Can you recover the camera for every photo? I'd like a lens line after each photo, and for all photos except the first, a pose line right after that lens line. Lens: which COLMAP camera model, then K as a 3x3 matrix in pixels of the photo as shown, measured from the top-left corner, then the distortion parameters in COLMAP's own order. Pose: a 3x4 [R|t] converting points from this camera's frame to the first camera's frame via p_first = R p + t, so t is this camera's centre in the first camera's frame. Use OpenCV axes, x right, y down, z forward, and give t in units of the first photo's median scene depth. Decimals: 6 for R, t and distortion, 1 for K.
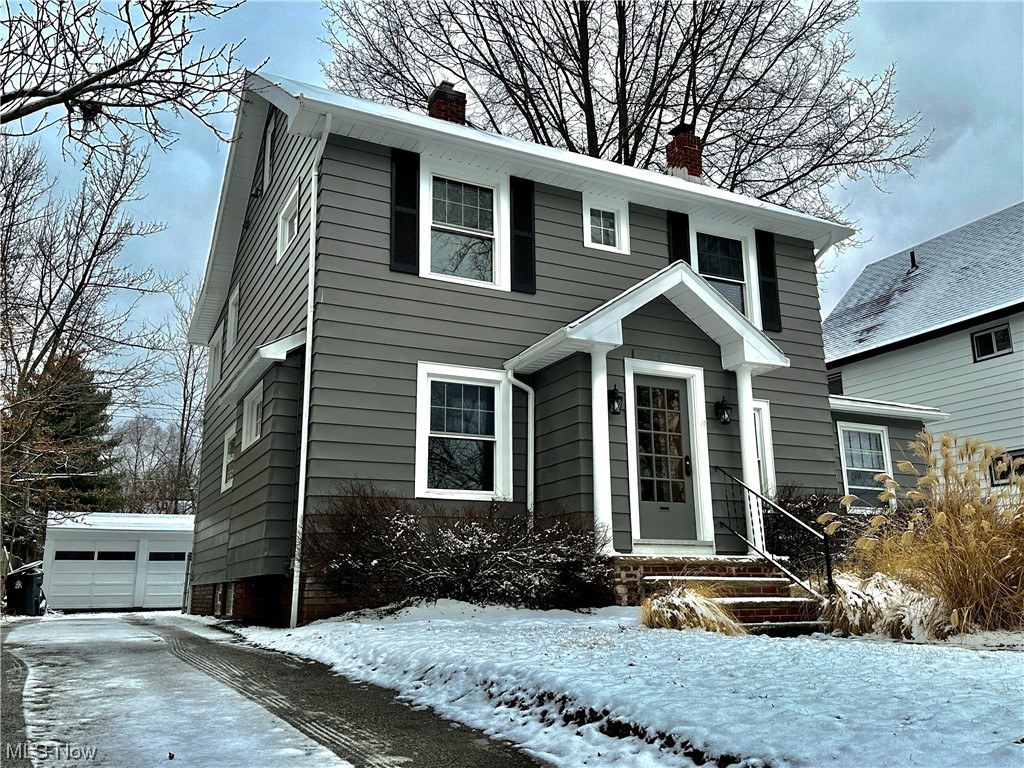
lens RADIAL K [[862.6, 0, 510.1], [0, 862.6, 381.0], [0, 0, 1]] dist [0.038906, -0.014050]
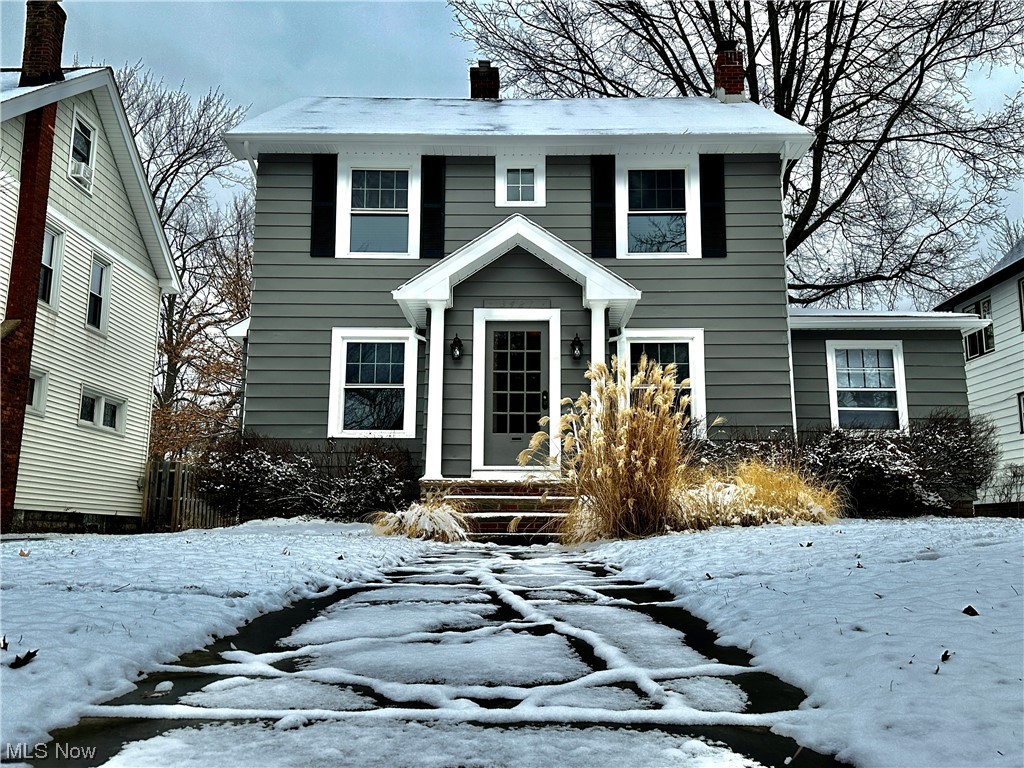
lens RADIAL K [[862.6, 0, 512.0], [0, 862.6, 386.6], [0, 0, 1]] dist [0.038906, -0.014050]
pose [[0.894950, -0.063186, -0.441670, 0.647149], [0.094795, 0.994248, 0.049844, 0.022621], [0.435981, -0.086476, 0.895792, -0.001721]]
